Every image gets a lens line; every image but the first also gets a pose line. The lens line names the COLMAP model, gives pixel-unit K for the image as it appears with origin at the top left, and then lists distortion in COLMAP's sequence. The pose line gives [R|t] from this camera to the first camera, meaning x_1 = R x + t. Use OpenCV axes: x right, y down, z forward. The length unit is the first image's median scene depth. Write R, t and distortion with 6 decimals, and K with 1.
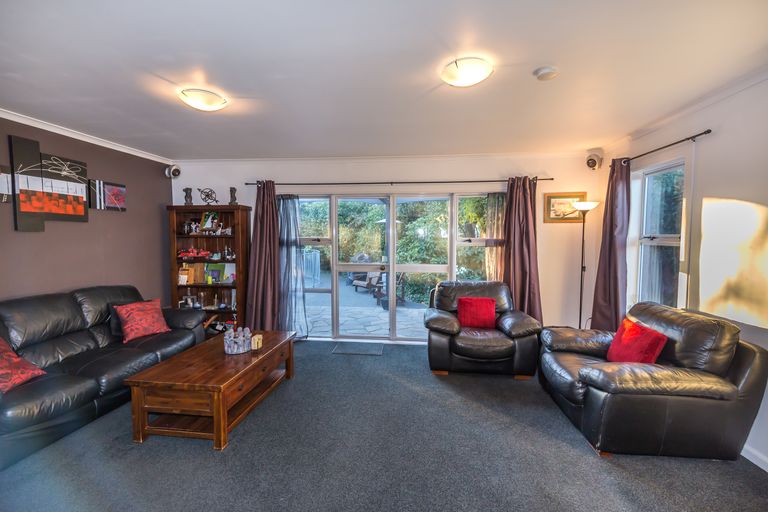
lens RADIAL K [[333.0, 0, 384.0], [0, 333.0, 256.0], [0, 0, 1]] dist [0.029028, 0.000098]
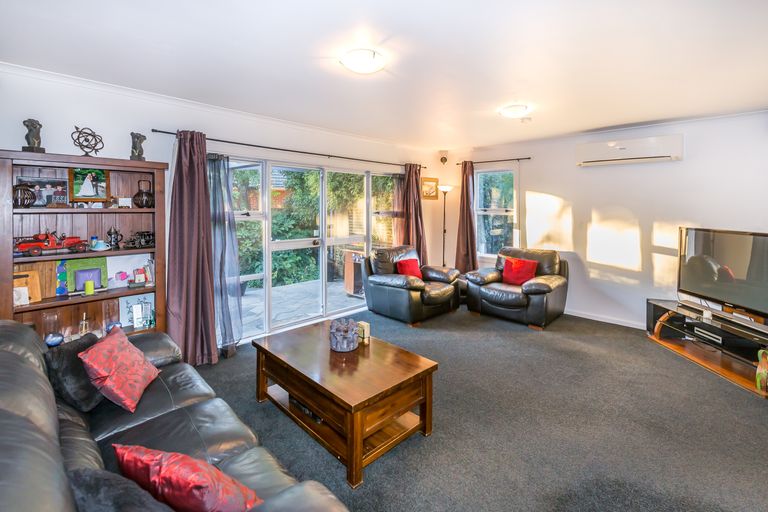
lens RADIAL K [[343.1, 0, 384.6], [0, 343.1, 213.7], [0, 0, 1]] dist [-0.000725, -0.000249]
pose [[0.623985, -0.012905, 0.781330, -0.702078], [0.044823, 0.998809, -0.019299, -0.020482], [-0.780150, 0.047064, 0.623820, 0.252706]]
